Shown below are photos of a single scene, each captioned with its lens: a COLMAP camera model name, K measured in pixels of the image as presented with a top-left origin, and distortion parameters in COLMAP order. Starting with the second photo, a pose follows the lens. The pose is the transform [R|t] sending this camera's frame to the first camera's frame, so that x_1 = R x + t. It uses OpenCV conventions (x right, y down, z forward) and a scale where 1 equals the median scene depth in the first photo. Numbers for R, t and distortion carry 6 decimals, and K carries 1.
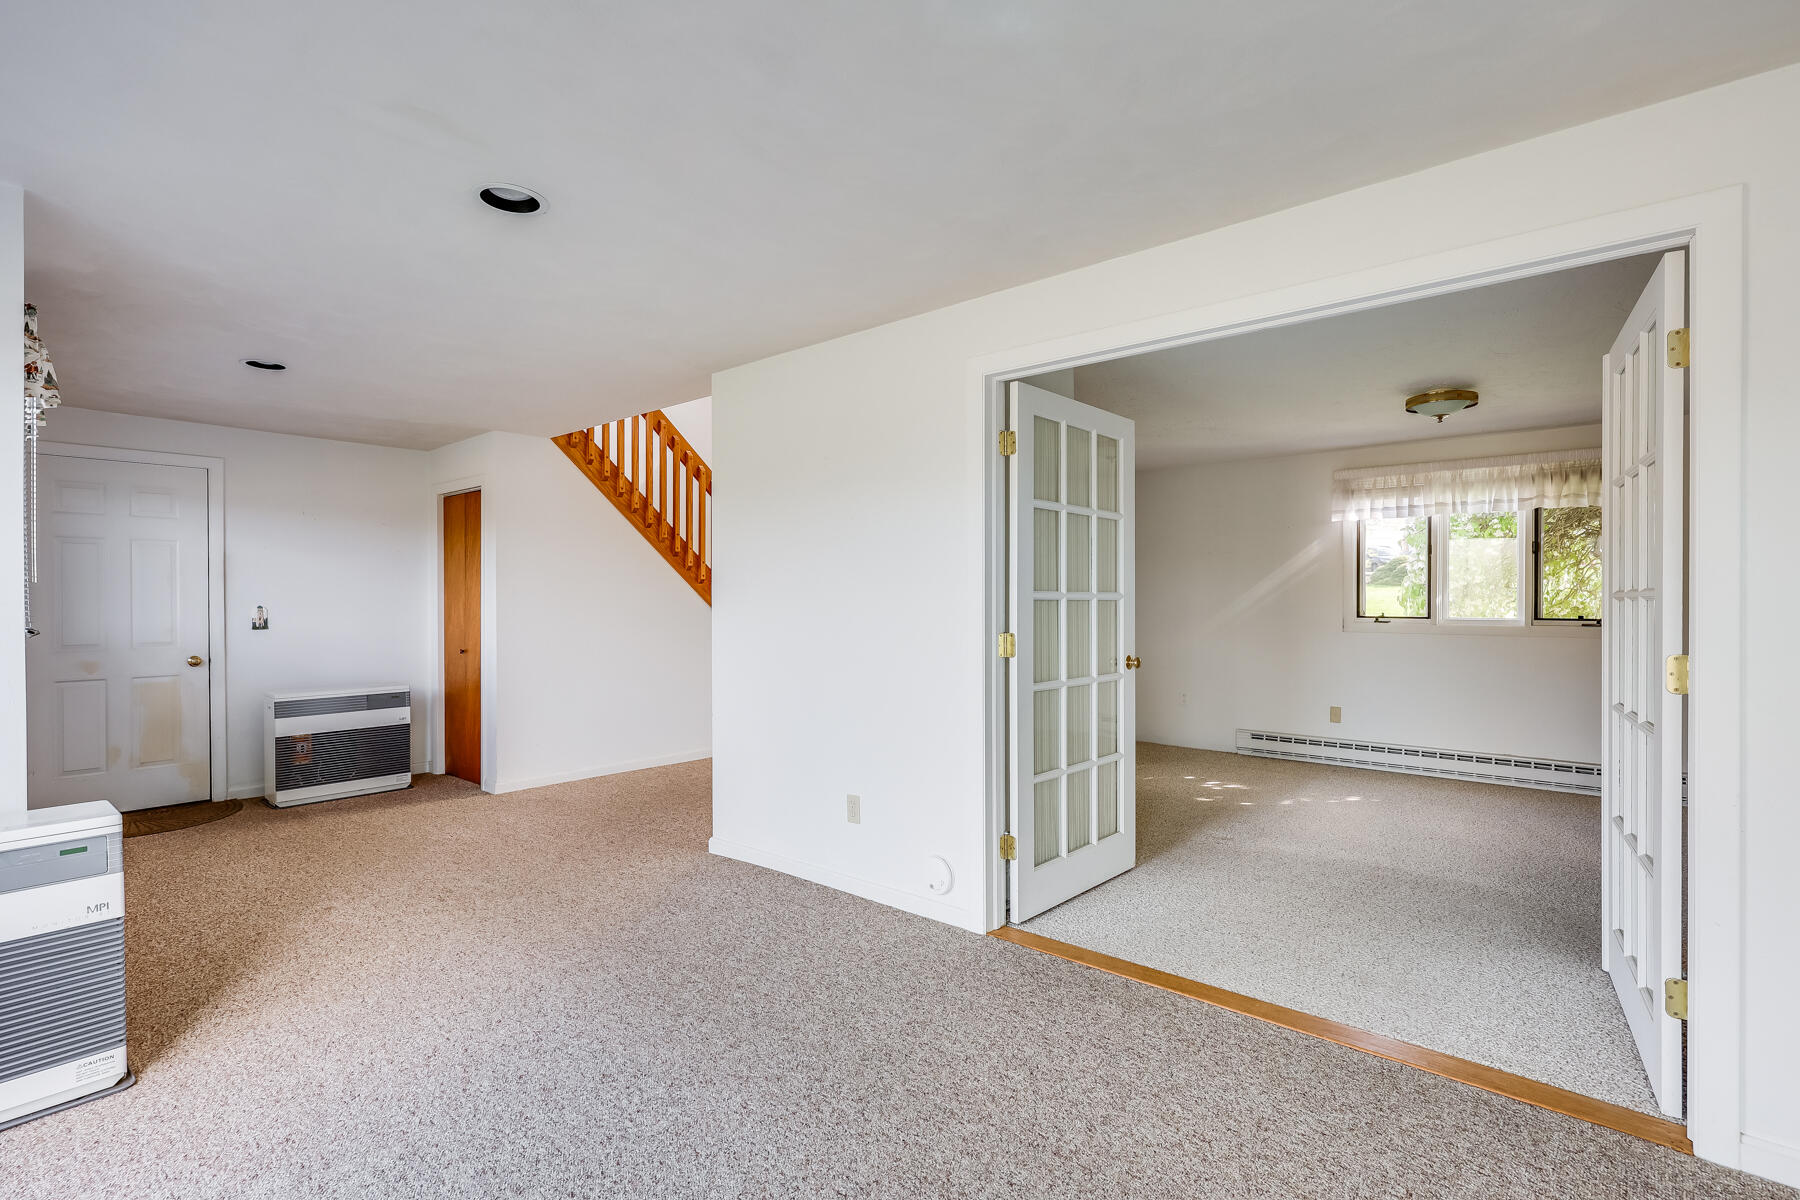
lens RADIAL K [[868.3, 0, 900.0], [0, 868.3, 600.0], [0, 0, 1]] dist [0.010068, 0.000643]
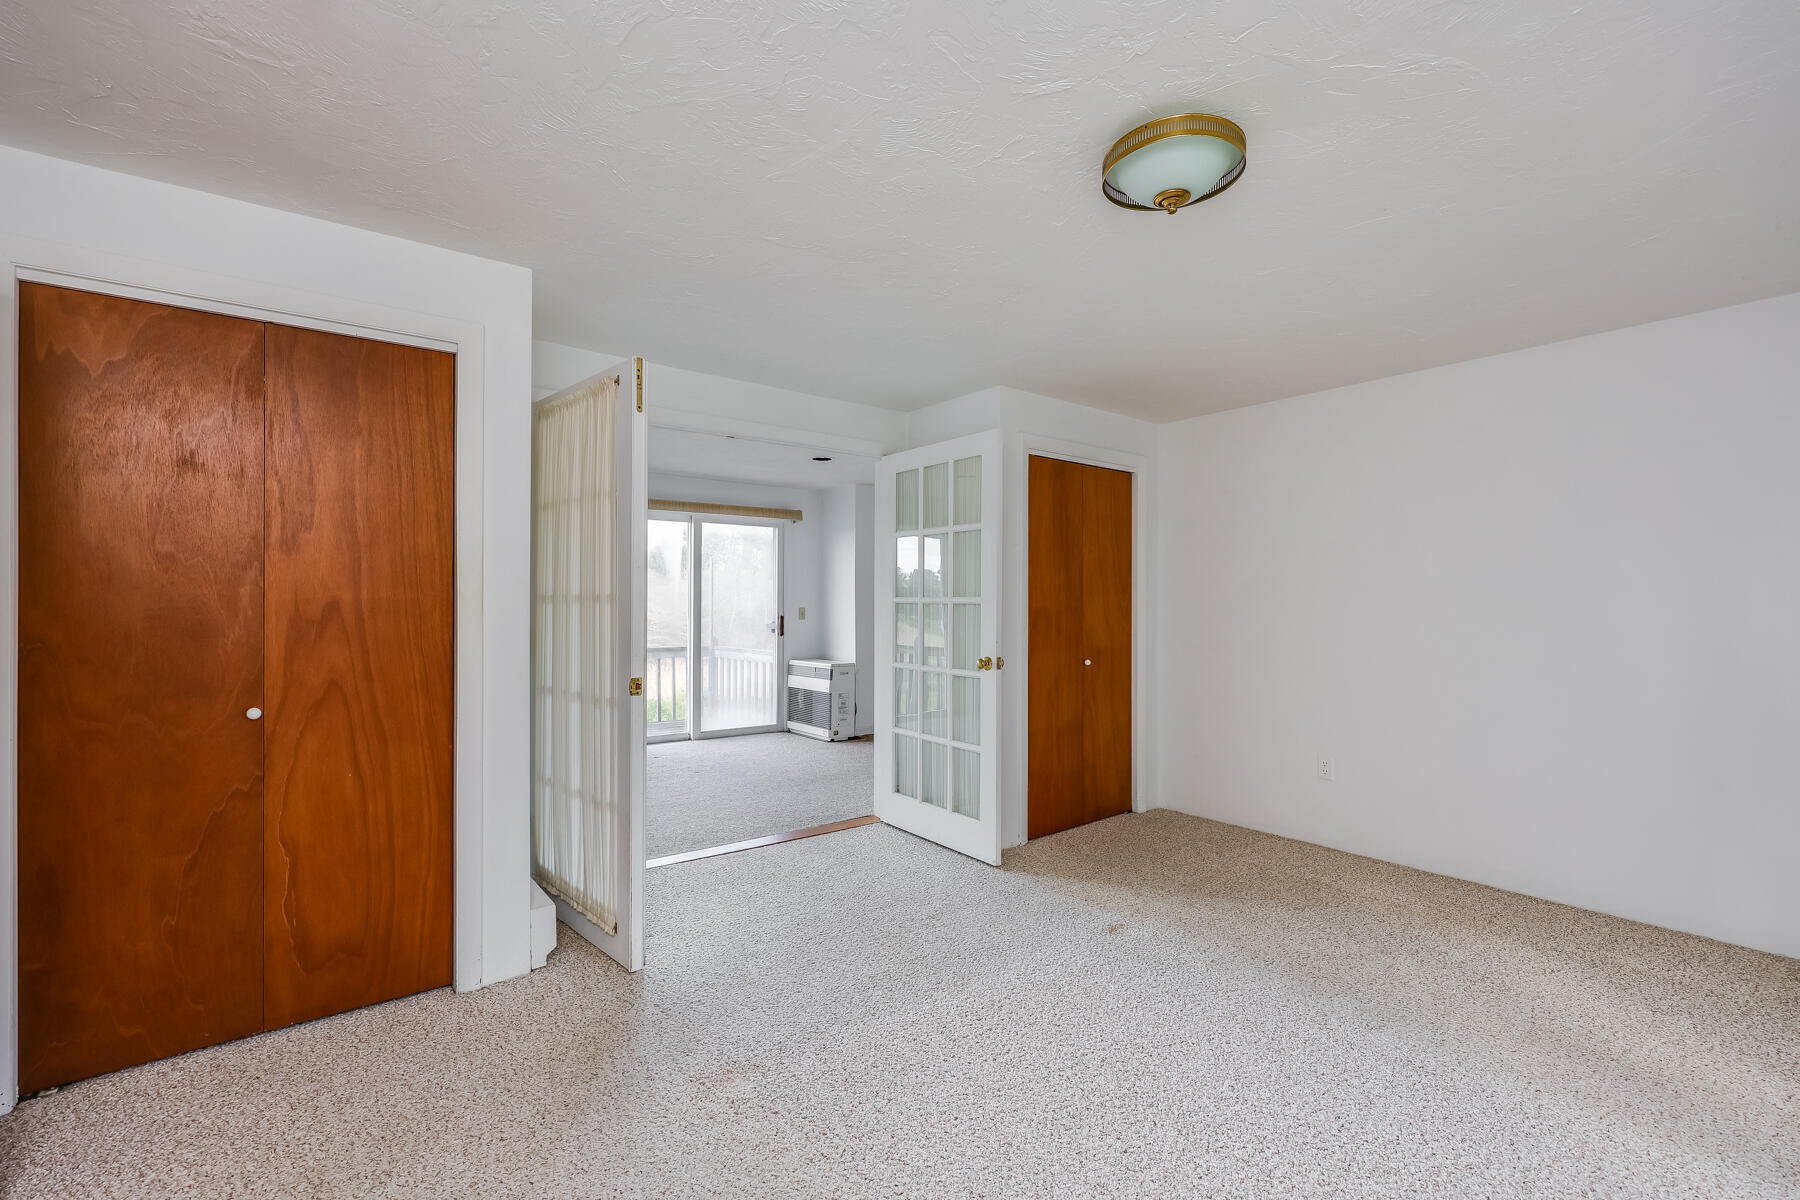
lens RADIAL K [[868.3, 0, 900.0], [0, 868.3, 600.0], [0, 0, 1]] dist [0.010068, 0.000643]
pose [[-0.189149, -0.002528, -0.981945, 2.027915], [-0.009480, 0.999955, -0.000748, -0.005336], [0.981903, 0.009168, -0.189165, 1.674257]]
